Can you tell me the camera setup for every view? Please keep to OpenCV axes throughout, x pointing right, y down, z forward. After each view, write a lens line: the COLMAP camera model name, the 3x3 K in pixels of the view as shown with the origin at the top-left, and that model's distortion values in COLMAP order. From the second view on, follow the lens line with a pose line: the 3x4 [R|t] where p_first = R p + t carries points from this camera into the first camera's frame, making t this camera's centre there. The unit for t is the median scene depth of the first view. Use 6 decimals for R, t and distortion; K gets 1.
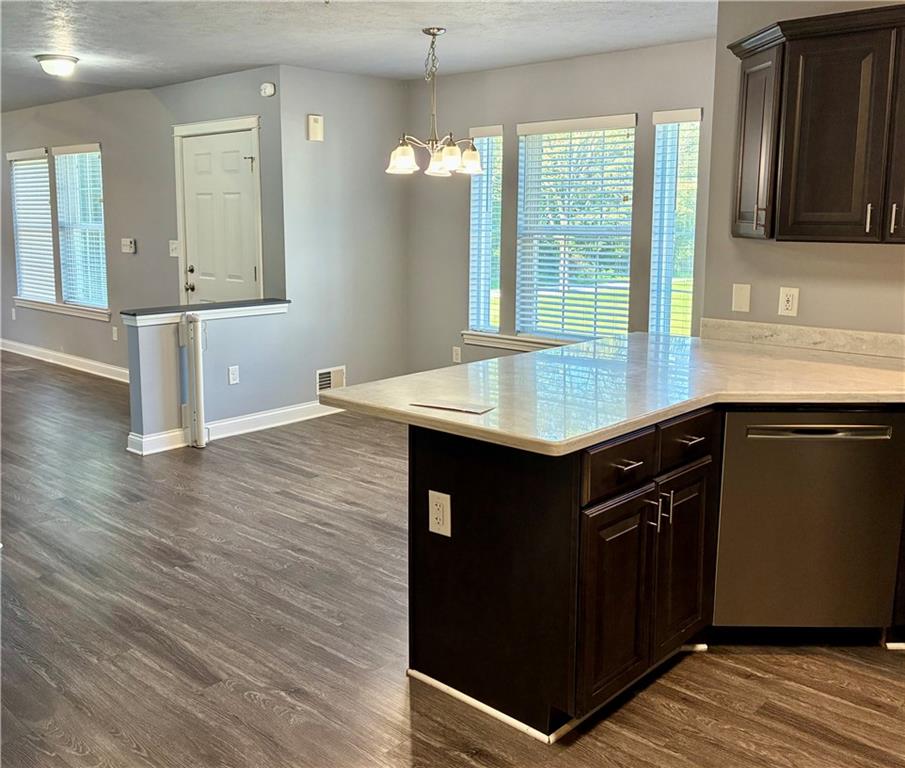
lens RADIAL K [[885.4, 0, 451.2], [0, 885.4, 379.7], [0, 0, 1]] dist [-0.039276, 0.000000]
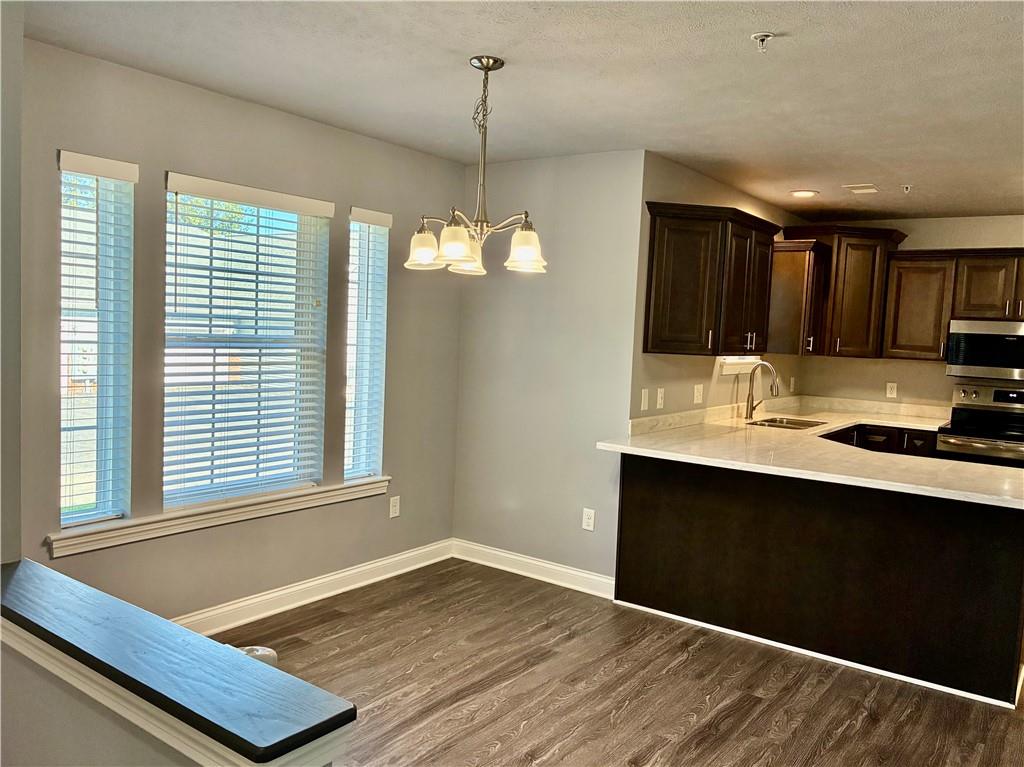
lens RADIAL K [[813.6, 0, 506.7], [0, 813.6, 394.5], [0, 0, 1]] dist [-0.008186, -0.002755]
pose [[-0.097864, -0.084732, 0.991586, -0.626431], [0.145061, 0.984513, 0.098444, -0.189988], [-0.984571, 0.153474, -0.084057, 1.007972]]
